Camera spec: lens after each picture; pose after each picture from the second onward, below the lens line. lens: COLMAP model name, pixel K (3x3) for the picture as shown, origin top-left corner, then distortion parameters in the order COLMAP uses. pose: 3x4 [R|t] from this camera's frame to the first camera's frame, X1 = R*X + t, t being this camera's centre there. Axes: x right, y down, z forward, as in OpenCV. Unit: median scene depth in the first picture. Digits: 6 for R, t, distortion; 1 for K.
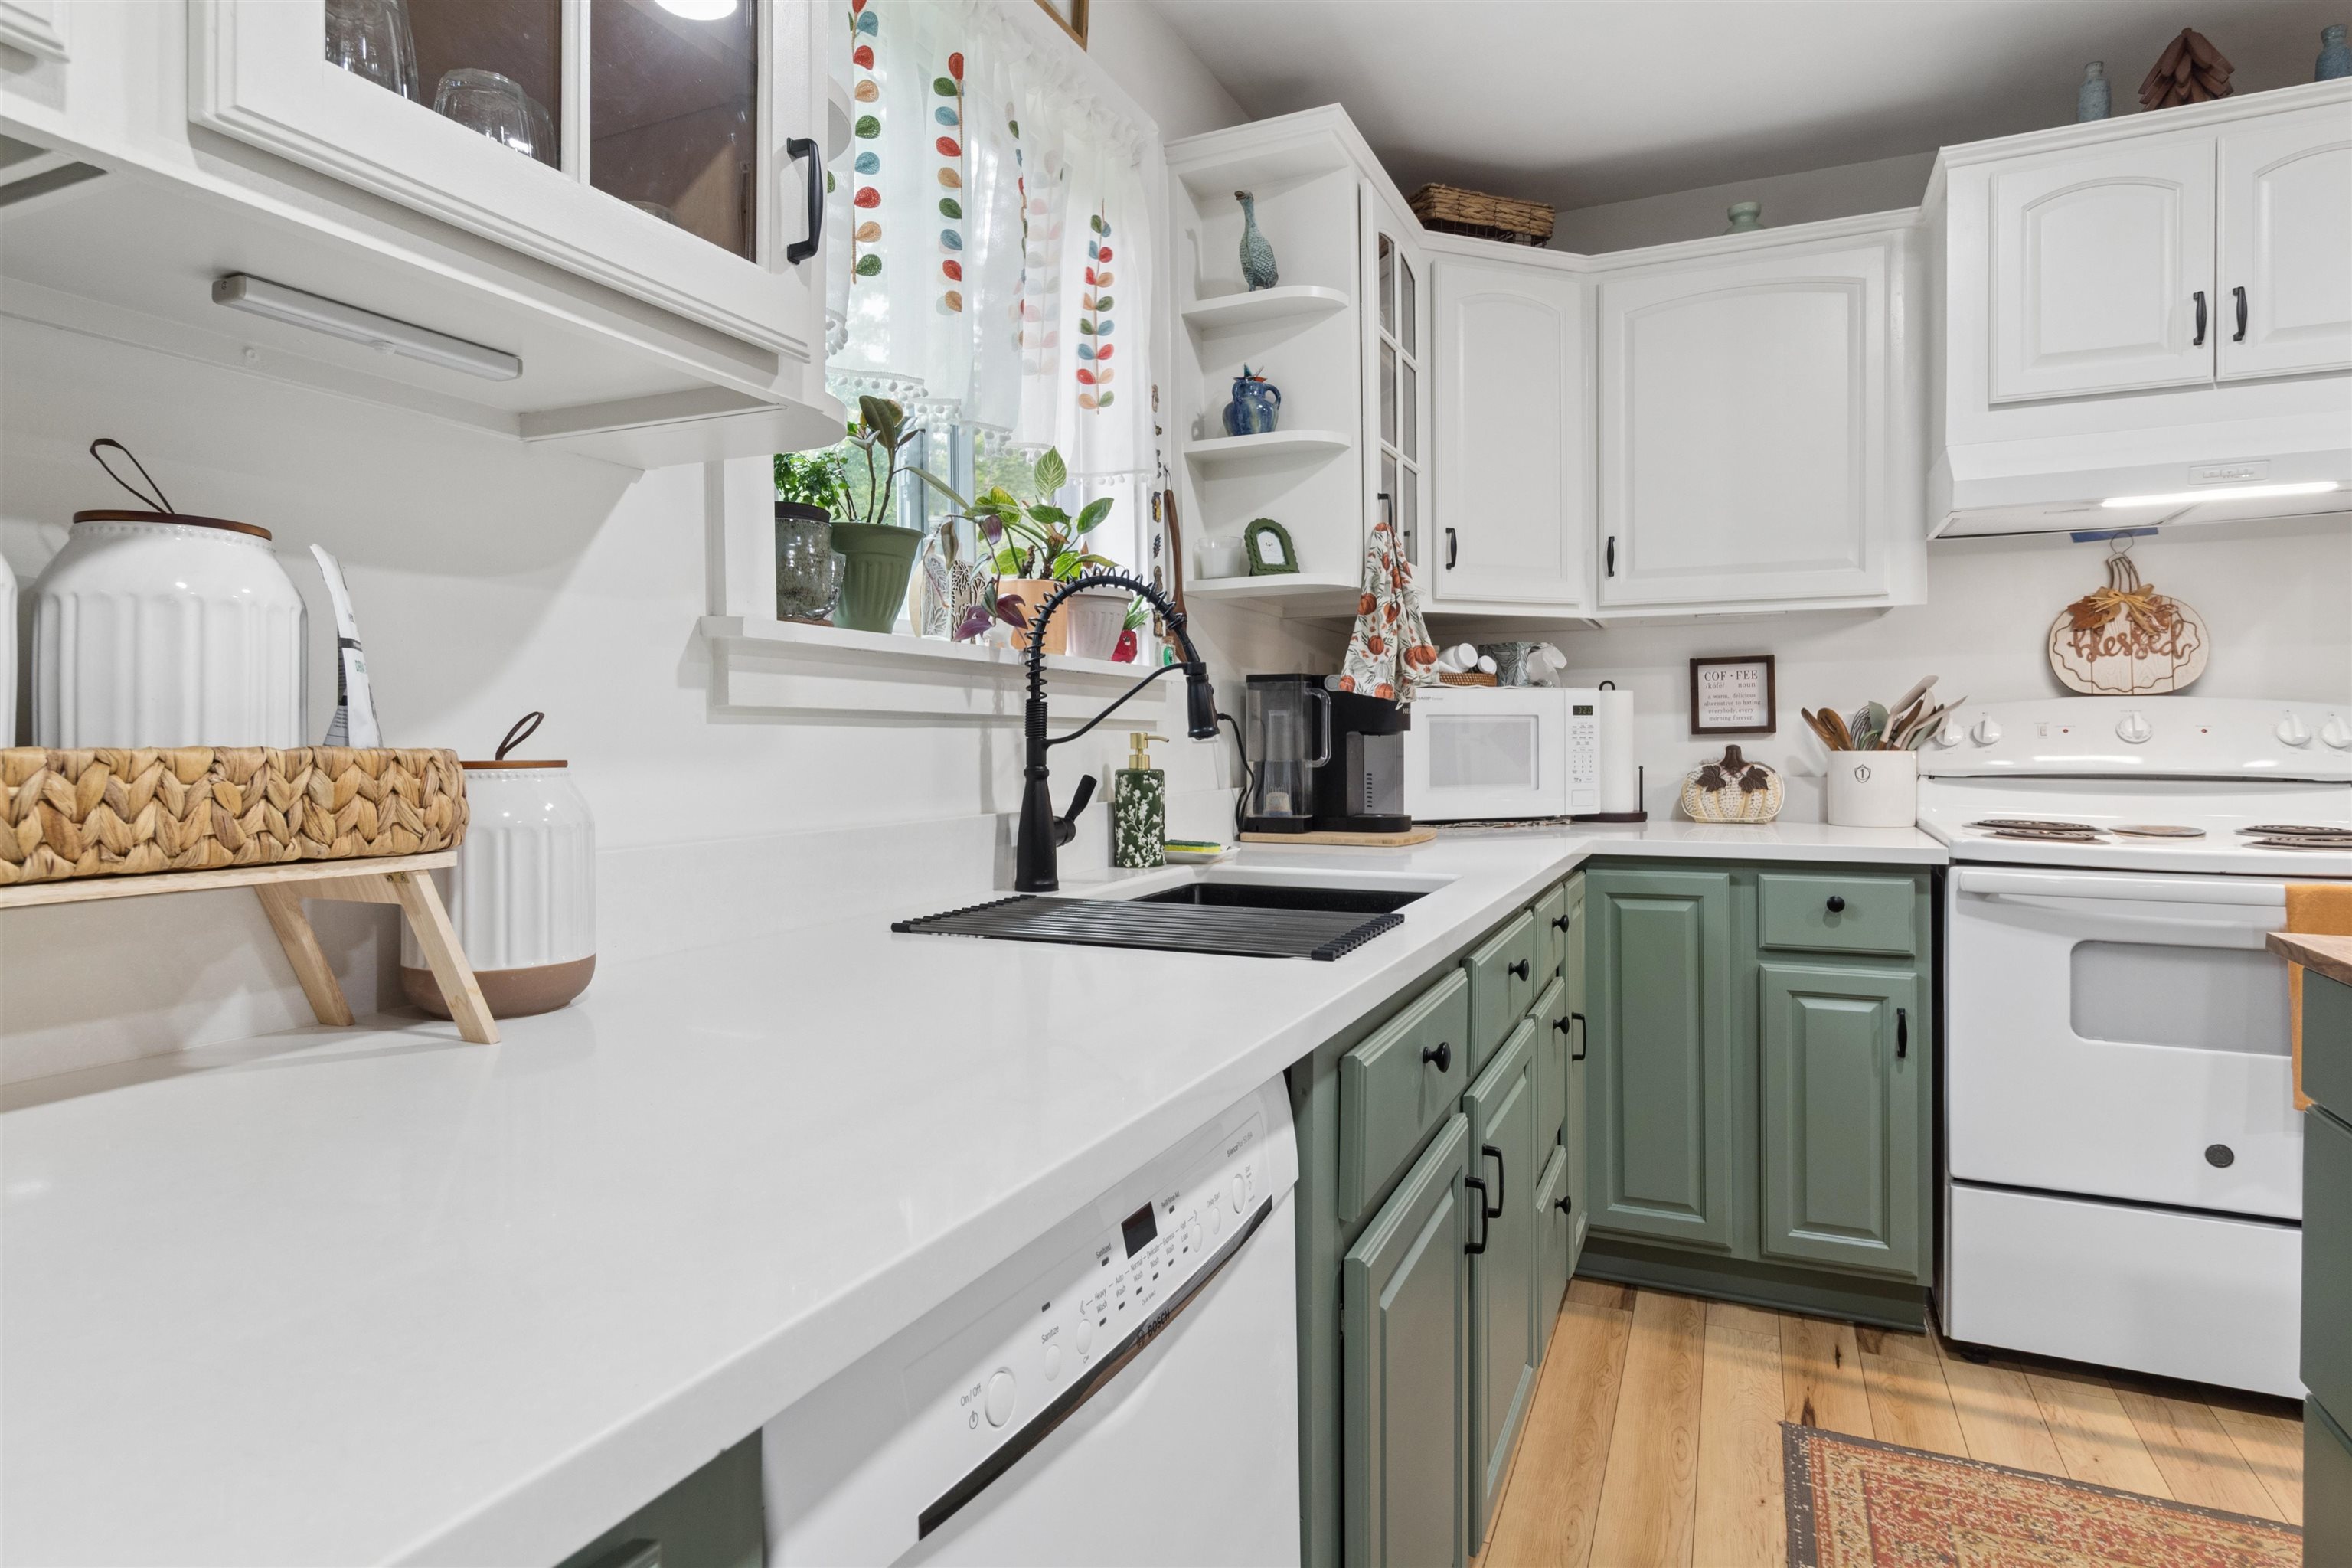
lens RADIAL K [[1265.0, 0, 1204.8], [0, 1265.0, 738.7], [0, 0, 1]] dist [0.003534, -0.000751]
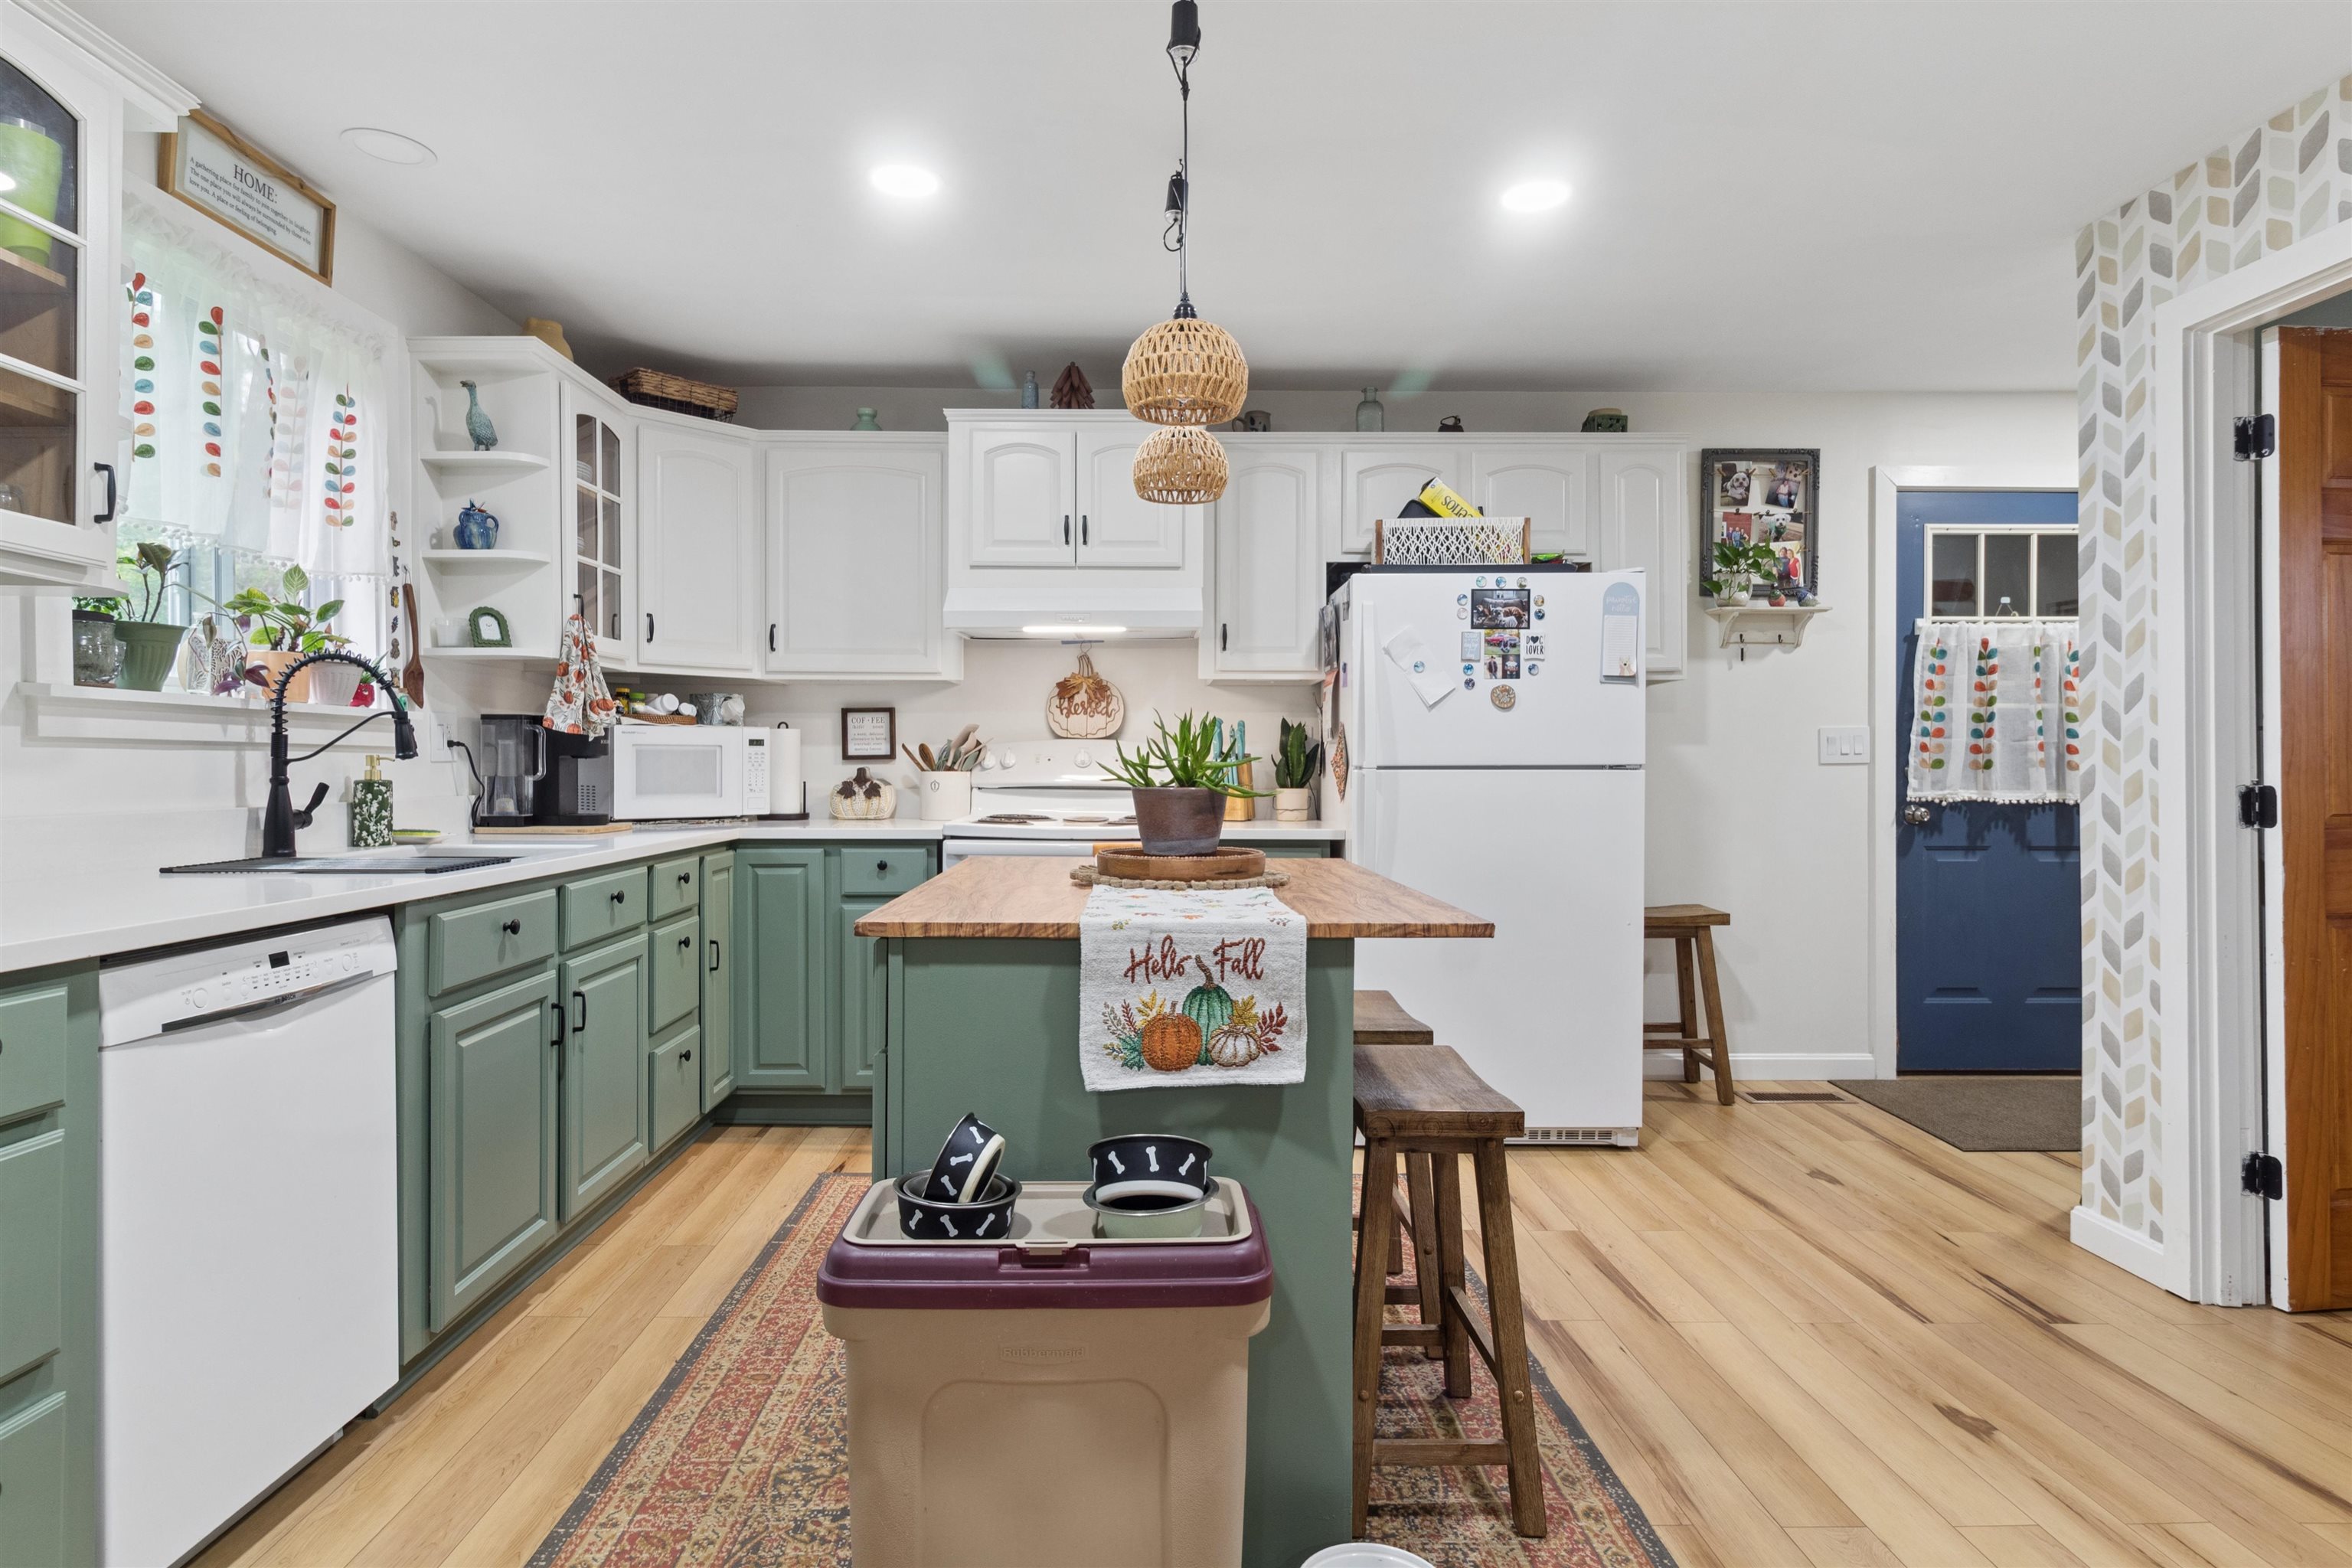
lens RADIAL K [[1265.0, 0, 1156.7], [0, 1265.0, 771.3], [0, 0, 1]] dist [0.003534, -0.000751]
pose [[0.915937, 0.006118, 0.401275, 0.171388], [-0.008898, 0.999948, 0.005064, -0.001098], [-0.401223, -0.008209, 0.915944, -0.634865]]
